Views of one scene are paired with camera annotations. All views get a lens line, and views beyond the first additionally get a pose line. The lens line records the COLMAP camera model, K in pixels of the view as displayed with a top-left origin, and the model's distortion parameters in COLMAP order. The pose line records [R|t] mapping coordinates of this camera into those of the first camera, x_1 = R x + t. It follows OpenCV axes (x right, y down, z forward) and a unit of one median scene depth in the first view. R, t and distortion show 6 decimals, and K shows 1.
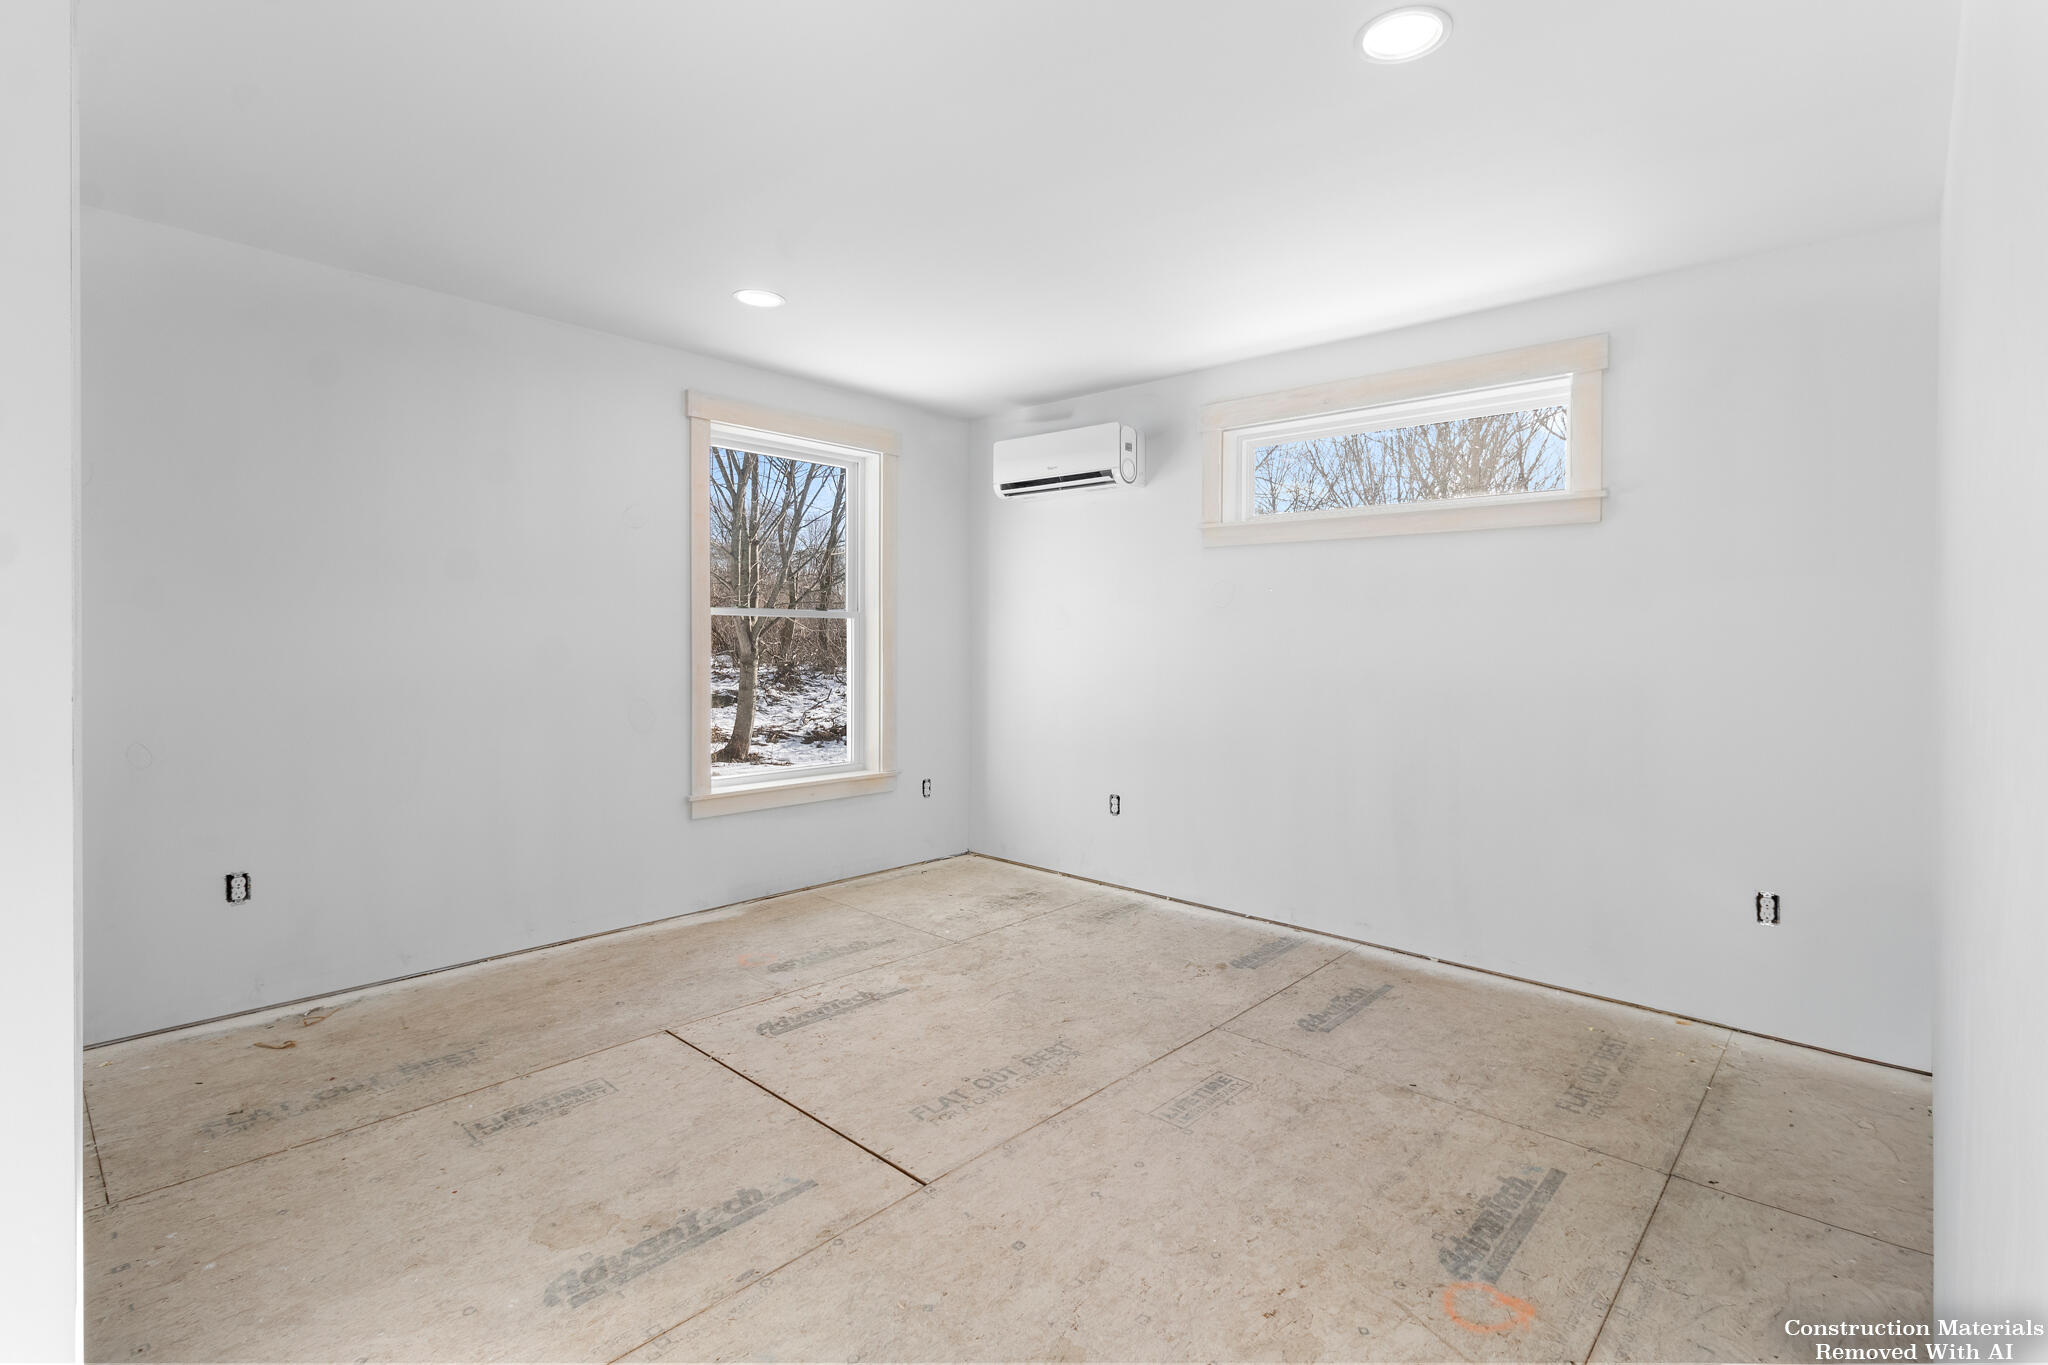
lens RADIAL K [[956.9, 0, 1024.2], [0, 956.9, 630.1], [0, 0, 1]] dist [0.001756, 0.000268]
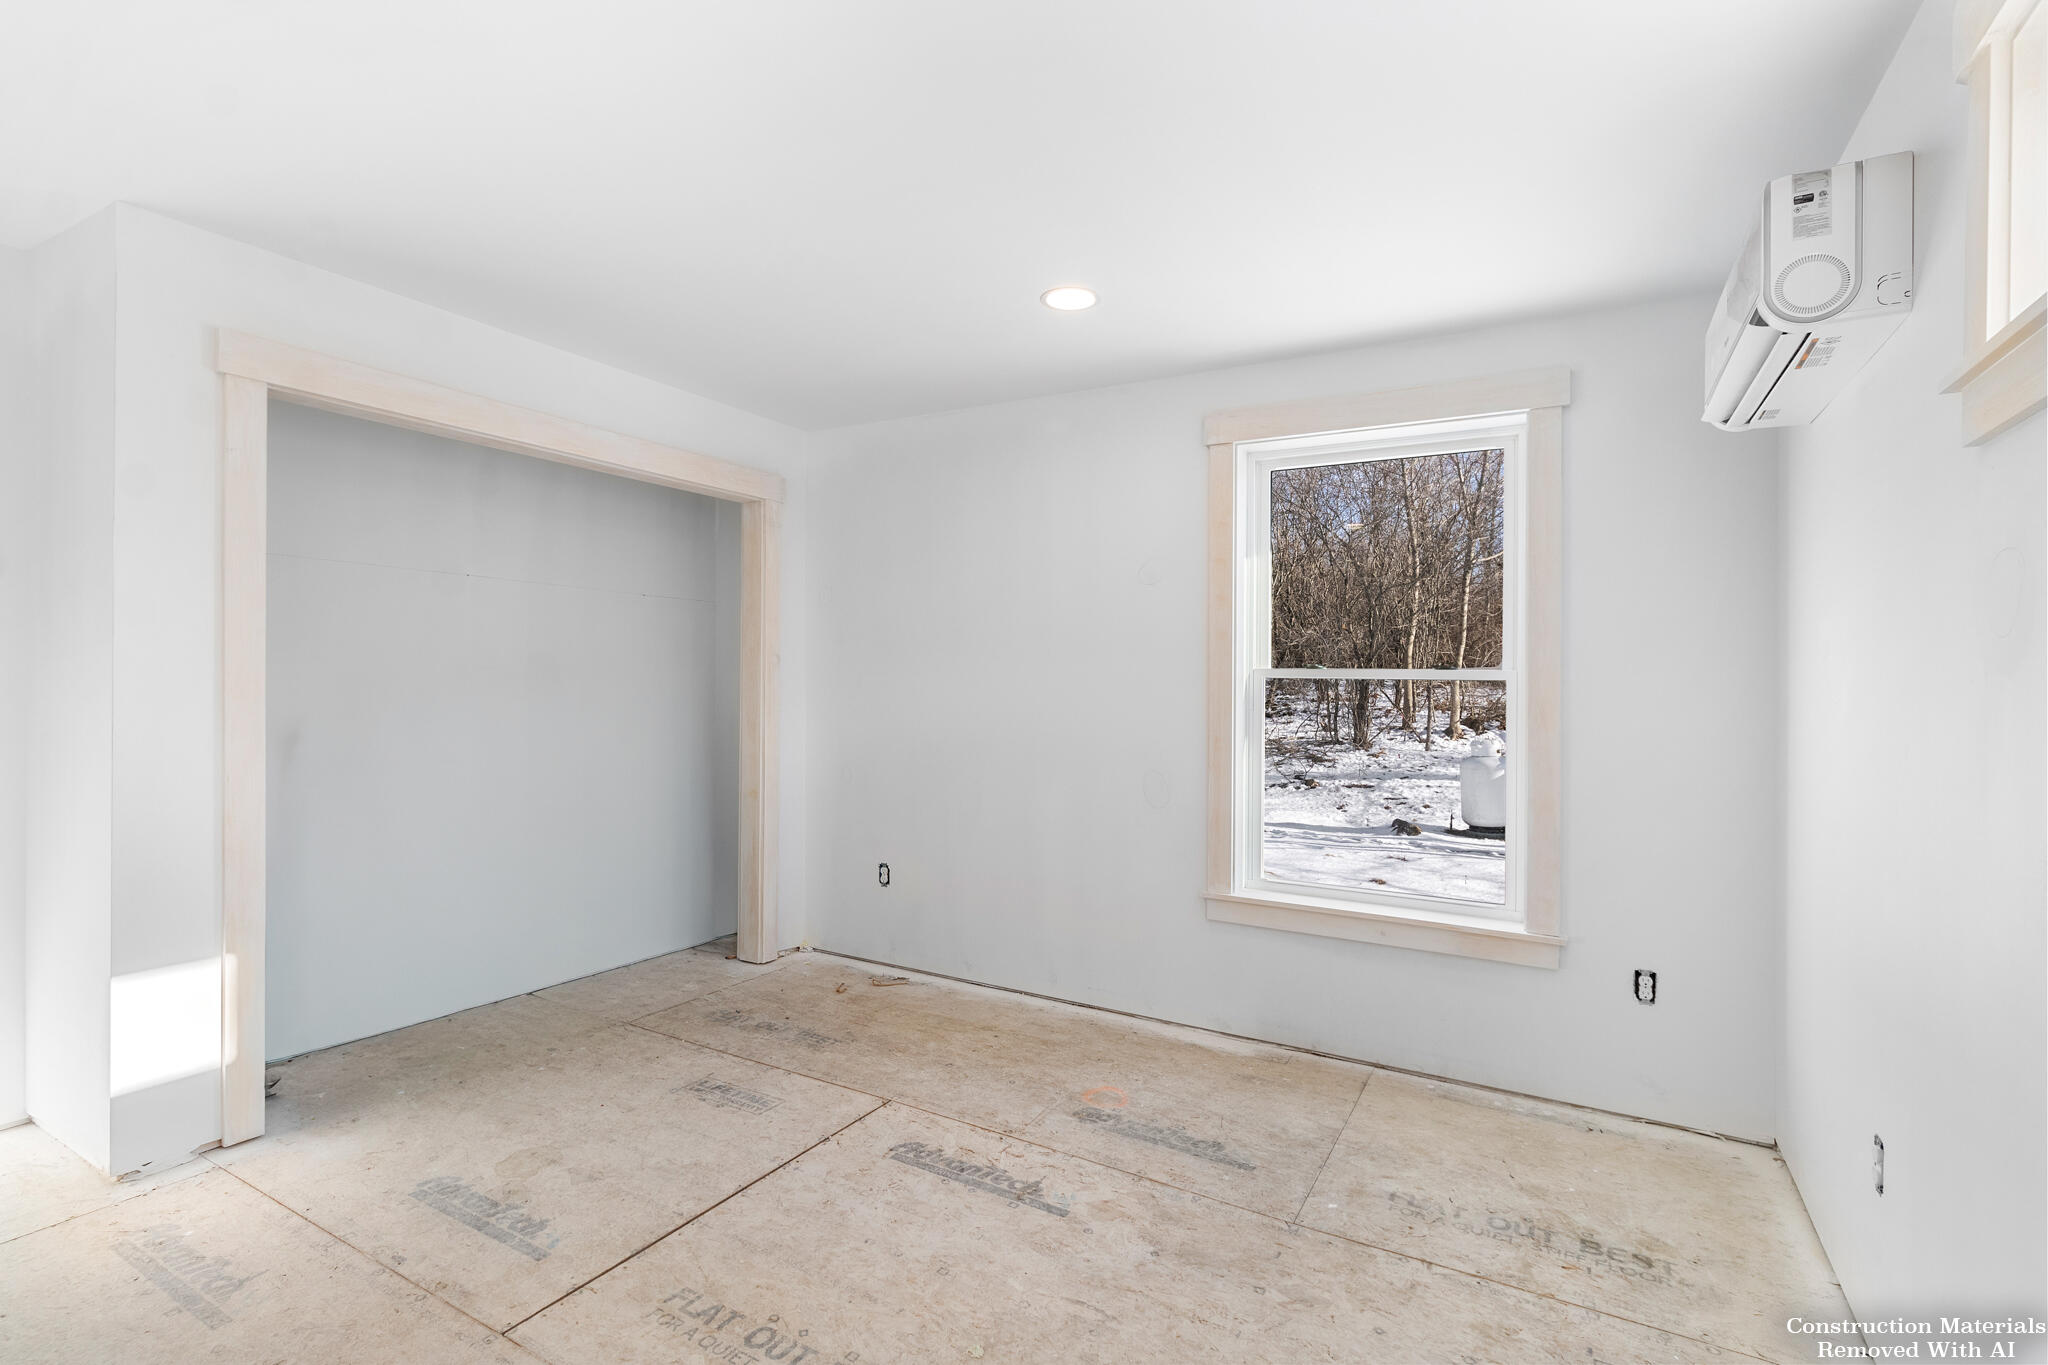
lens RADIAL K [[965.3, 0, 1078.9], [0, 965.3, 689.8], [0, 0, 1]] dist [0.000961, 0.000230]
pose [[0.223979, 0.002274, -0.974591, 0.621150], [-0.007612, 0.999971, 0.000584, -0.007405], [0.974564, 0.007288, 0.223989, 0.936596]]
